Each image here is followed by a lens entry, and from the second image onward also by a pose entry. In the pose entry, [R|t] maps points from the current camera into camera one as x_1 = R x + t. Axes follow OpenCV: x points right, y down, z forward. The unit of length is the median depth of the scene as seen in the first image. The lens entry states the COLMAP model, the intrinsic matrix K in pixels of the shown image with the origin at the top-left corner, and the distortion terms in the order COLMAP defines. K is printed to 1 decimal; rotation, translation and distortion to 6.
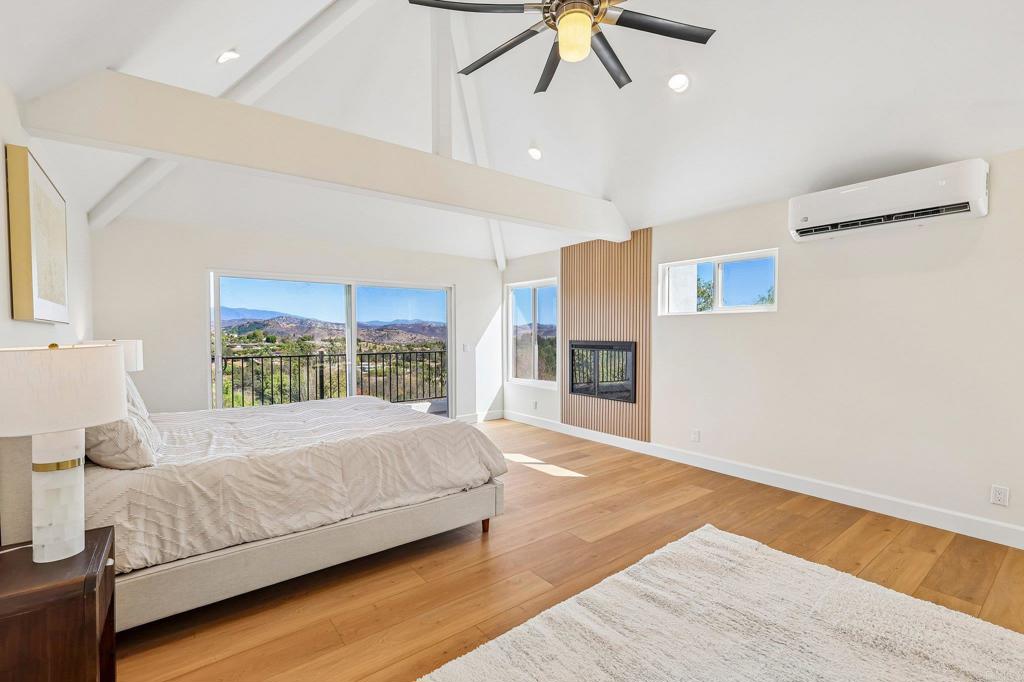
lens RADIAL K [[447.2, 0, 502.2], [0, 447.2, 344.0], [0, 0, 1]] dist [-0.001041, -0.002538]
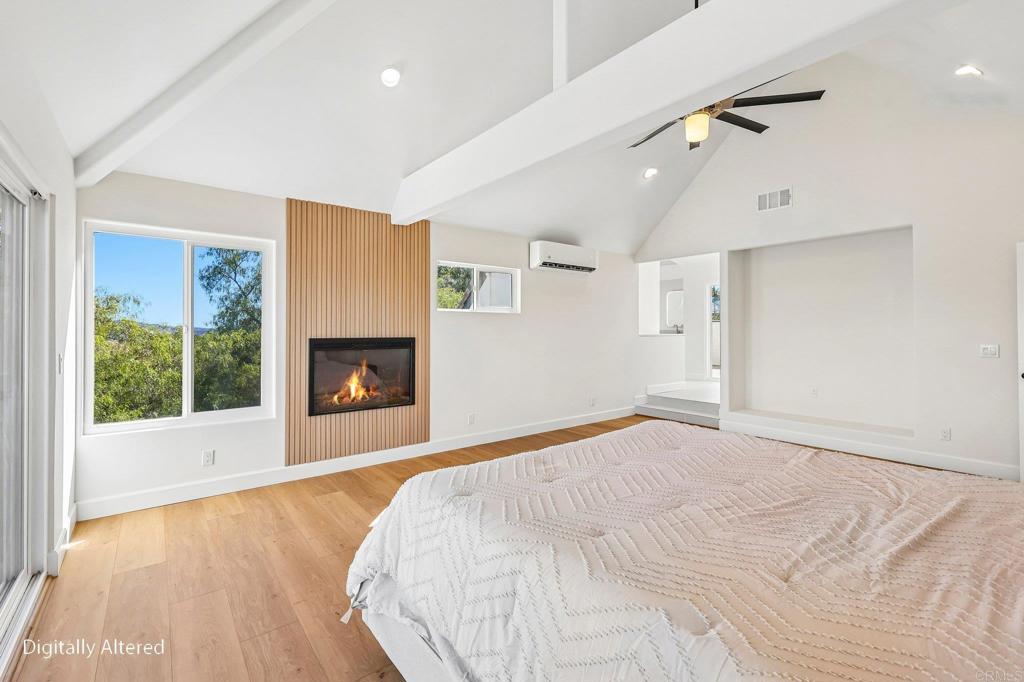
lens RADIAL K [[447.2, 0, 485.2], [0, 447.2, 321.8], [0, 0, 1]] dist [-0.001041, -0.002538]
pose [[-0.003157, 0.017438, 0.999843, -0.616491], [0.024881, 0.999540, -0.017354, -0.017571], [-0.999685, 0.024822, -0.003590, 0.839276]]
